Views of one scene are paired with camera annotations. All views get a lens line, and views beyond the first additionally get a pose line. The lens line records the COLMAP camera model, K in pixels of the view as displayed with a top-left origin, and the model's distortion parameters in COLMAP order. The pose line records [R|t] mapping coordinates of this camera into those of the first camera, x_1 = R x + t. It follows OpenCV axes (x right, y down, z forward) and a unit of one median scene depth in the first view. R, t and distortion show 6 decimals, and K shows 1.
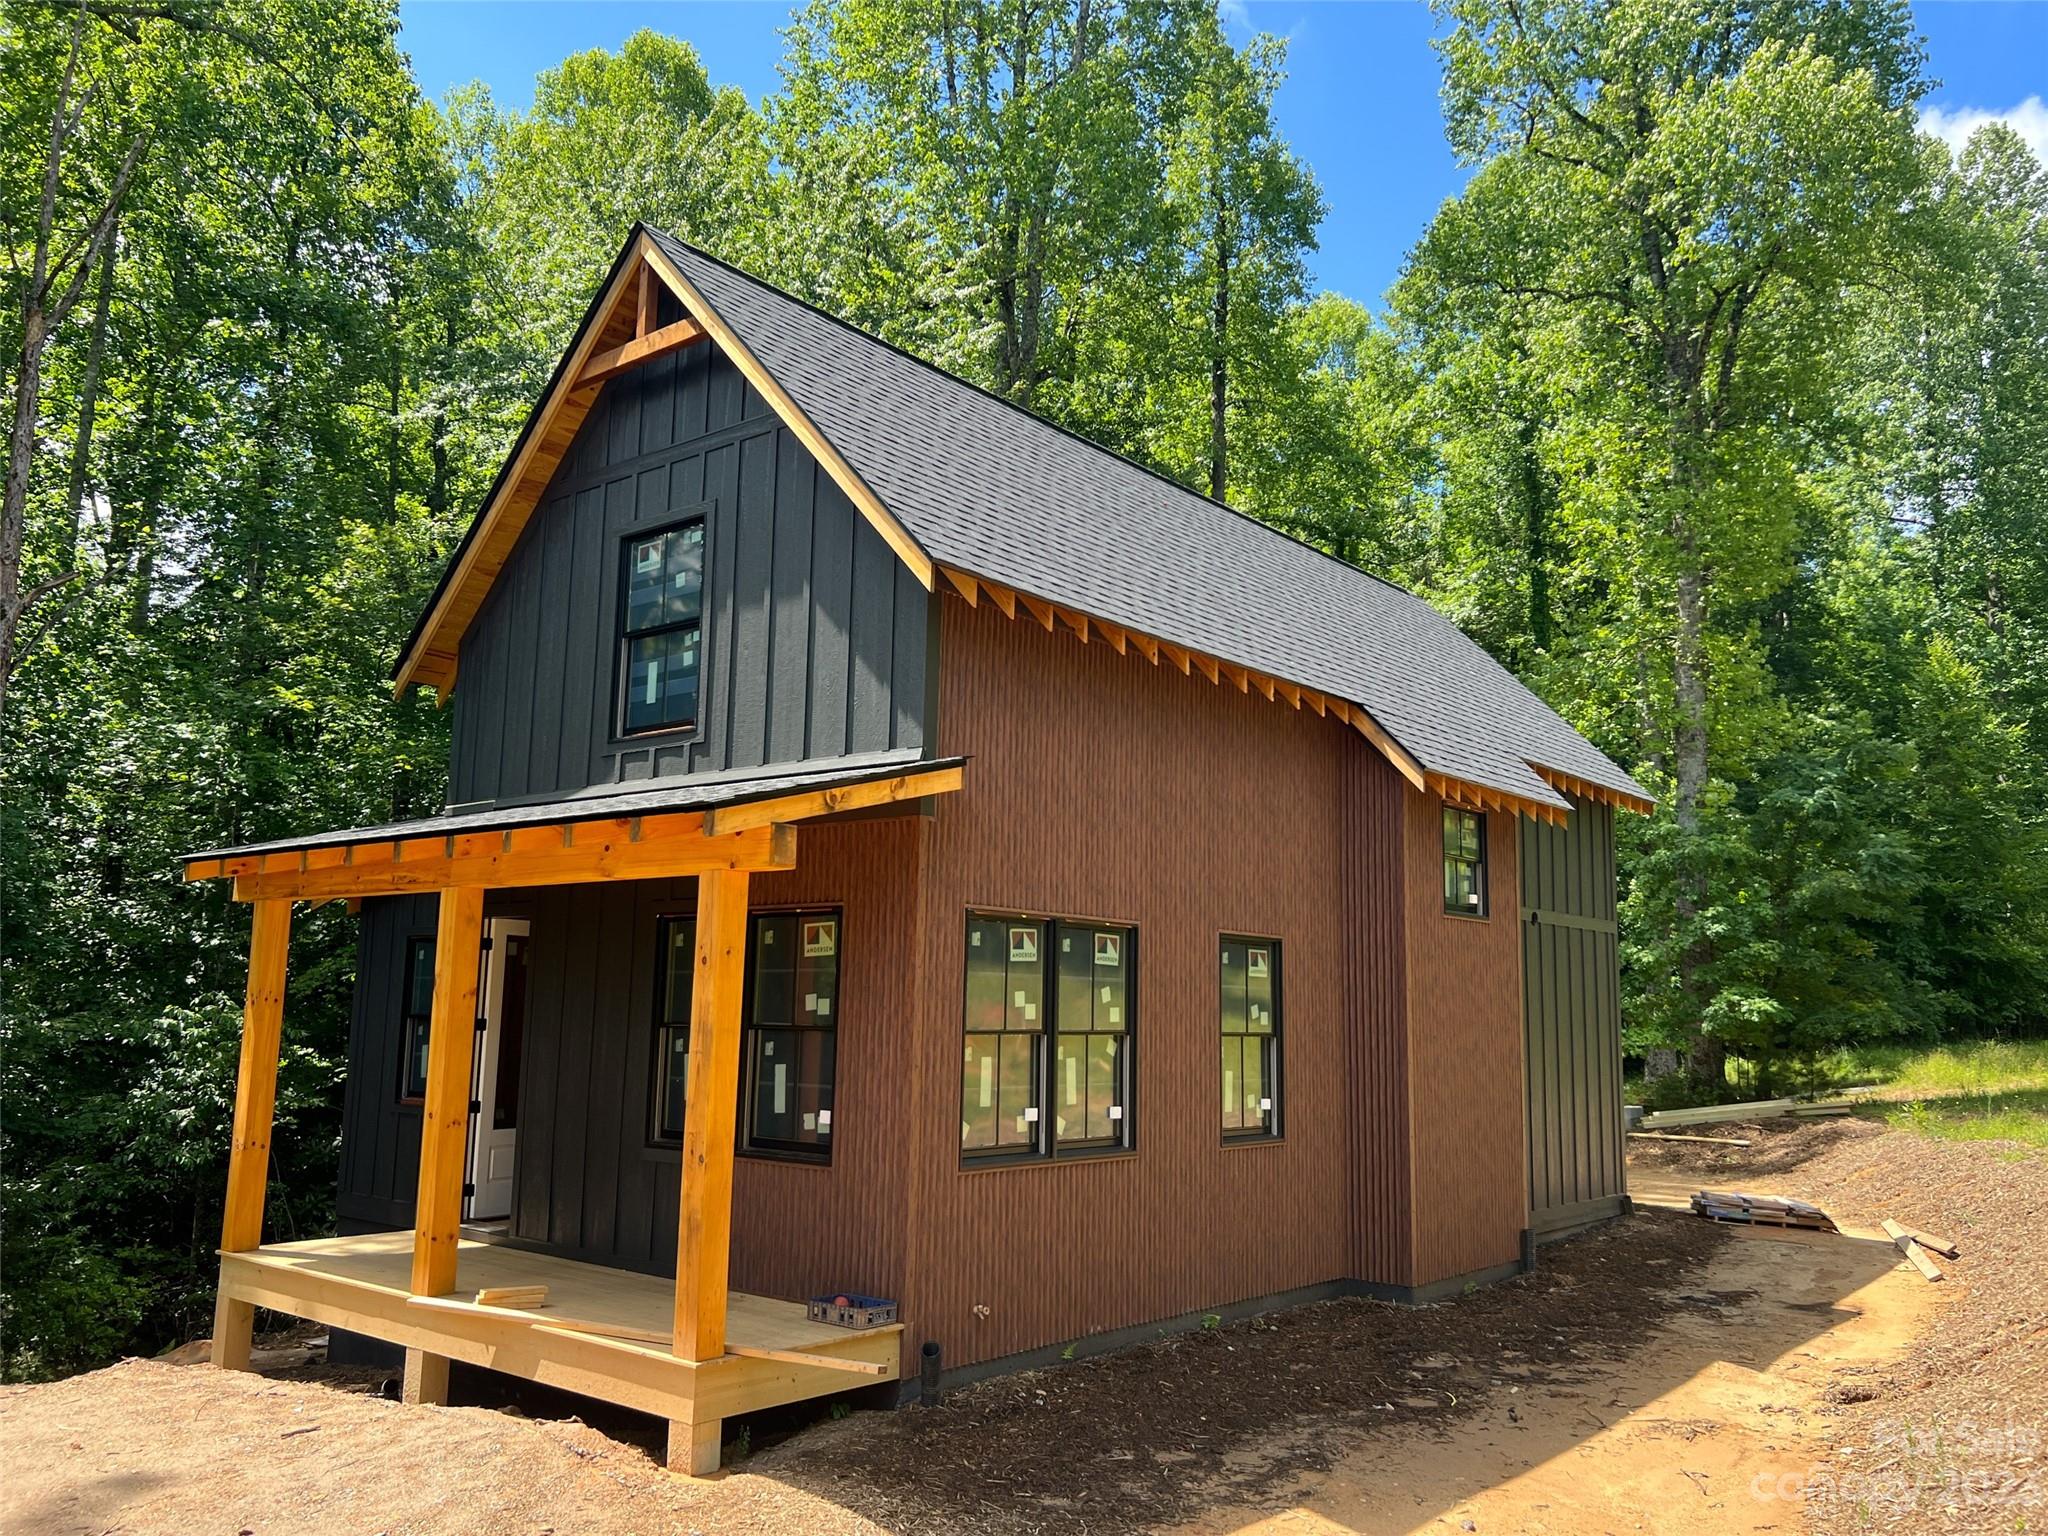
lens RADIAL K [[1563.5, 0, 1034.2], [0, 1563.5, 785.3], [0, 0, 1]] dist [0.047947, -0.054763]
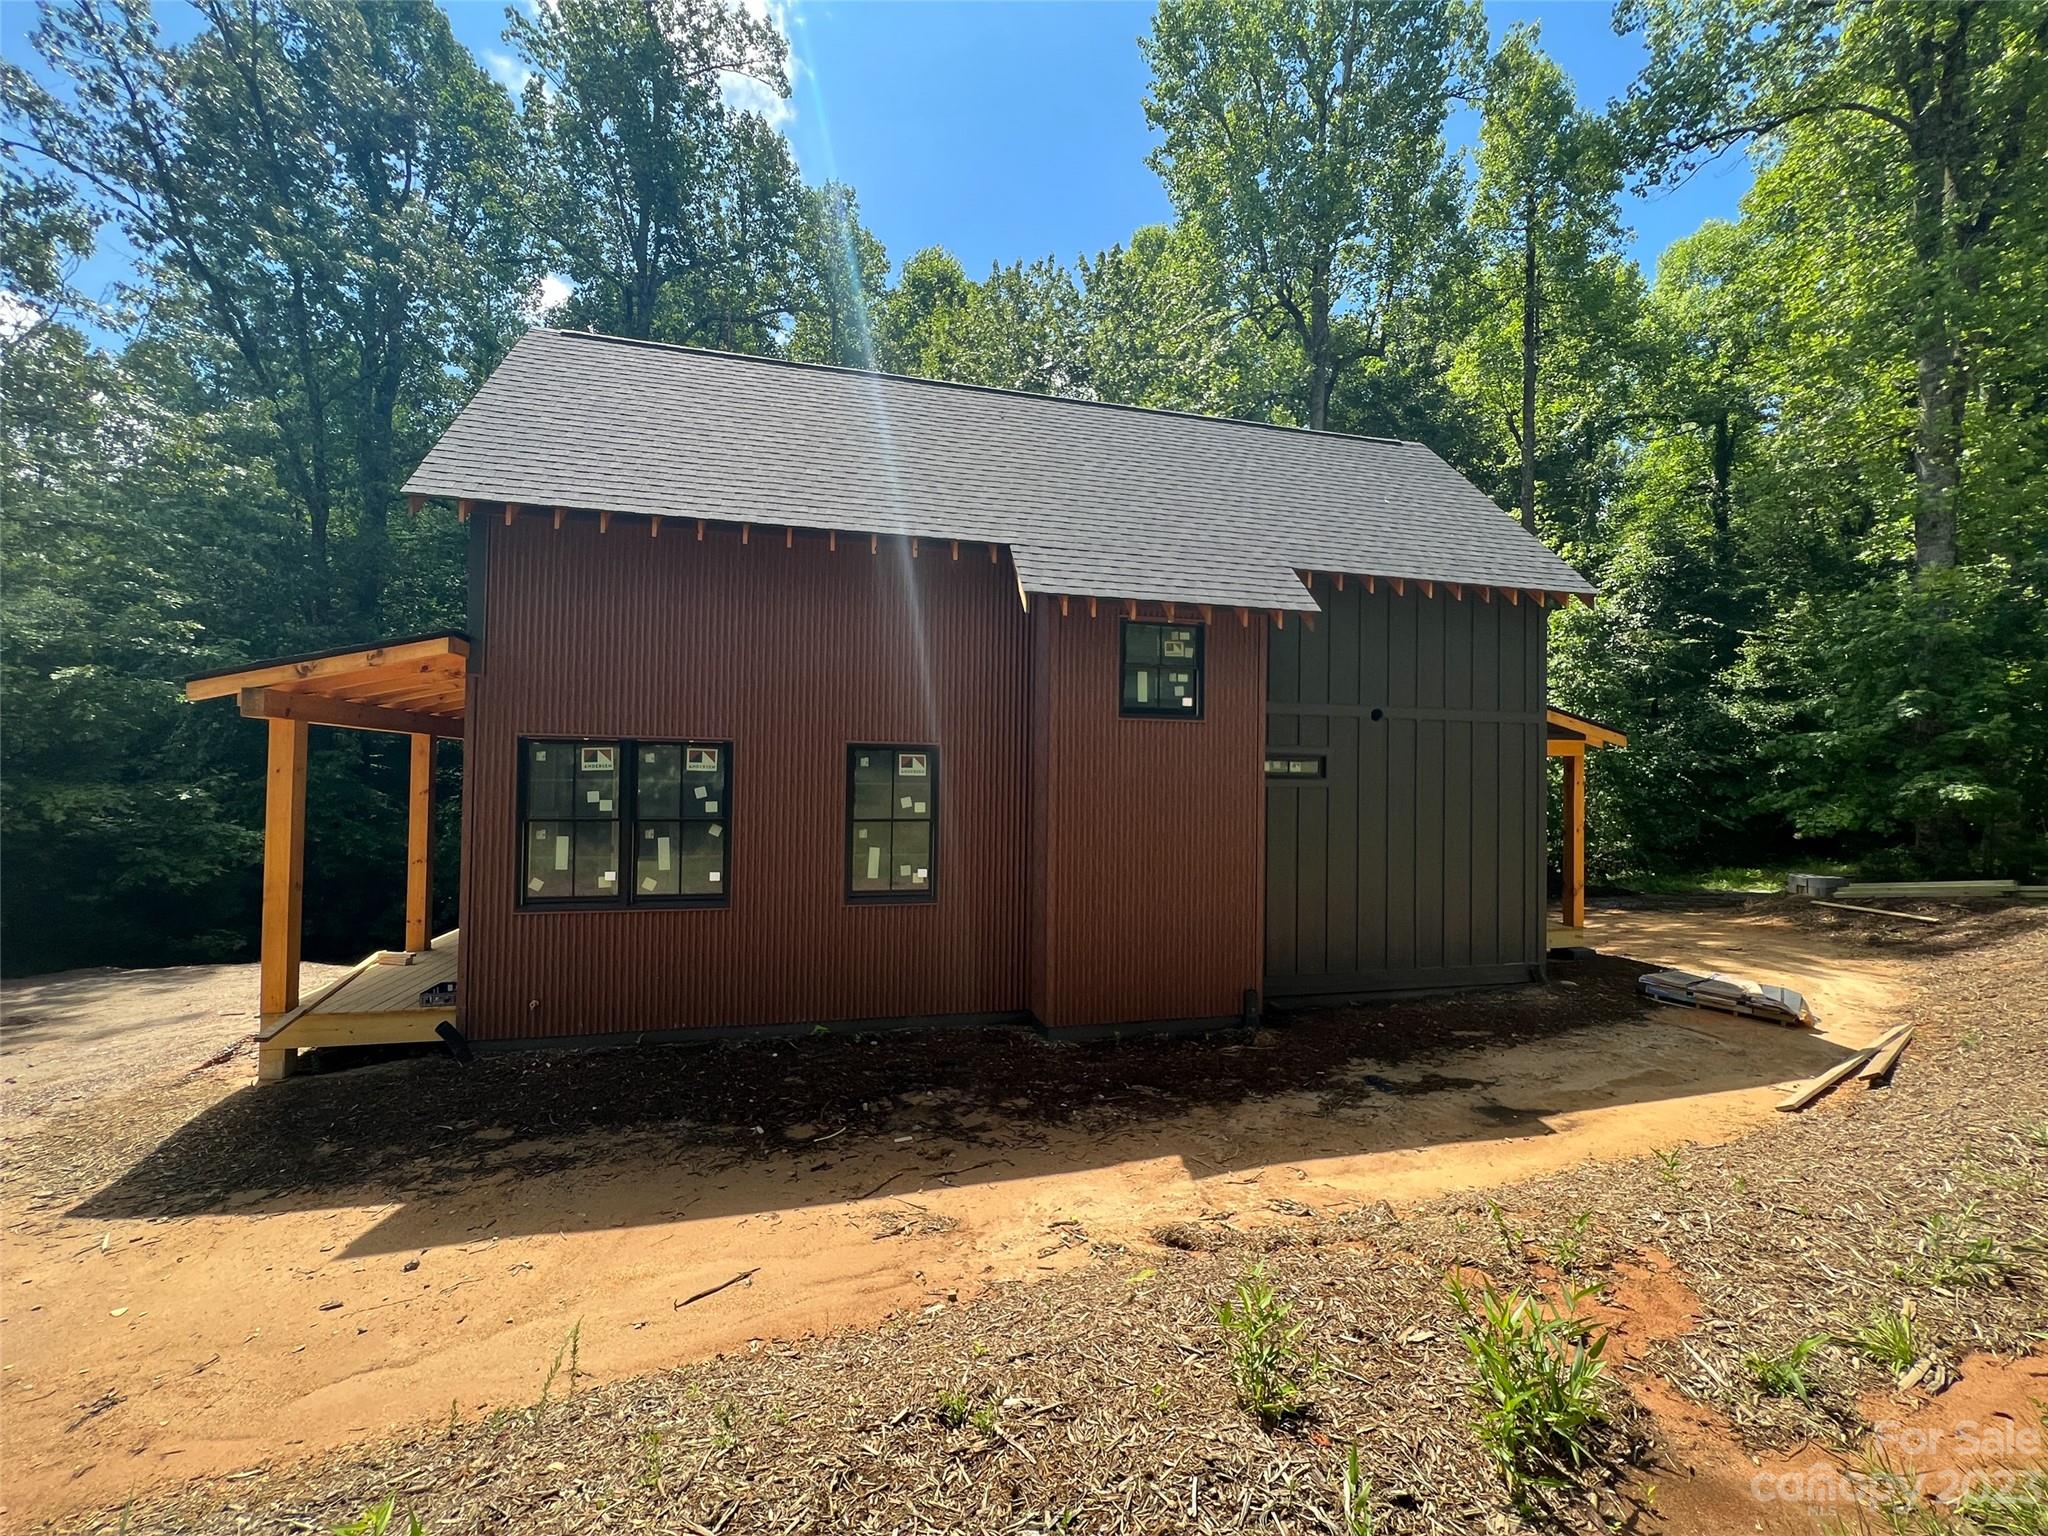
lens RADIAL K [[819.6, 0, 1021.3], [0, 819.6, 764.3], [0, 0, 1]] dist [-0.002271, 0.000209]
pose [[0.805521, -0.025463, -0.592019, 1.145025], [0.090668, 0.992608, 0.080673, 0.126892], [0.585589, -0.118661, 0.801876, 0.974980]]
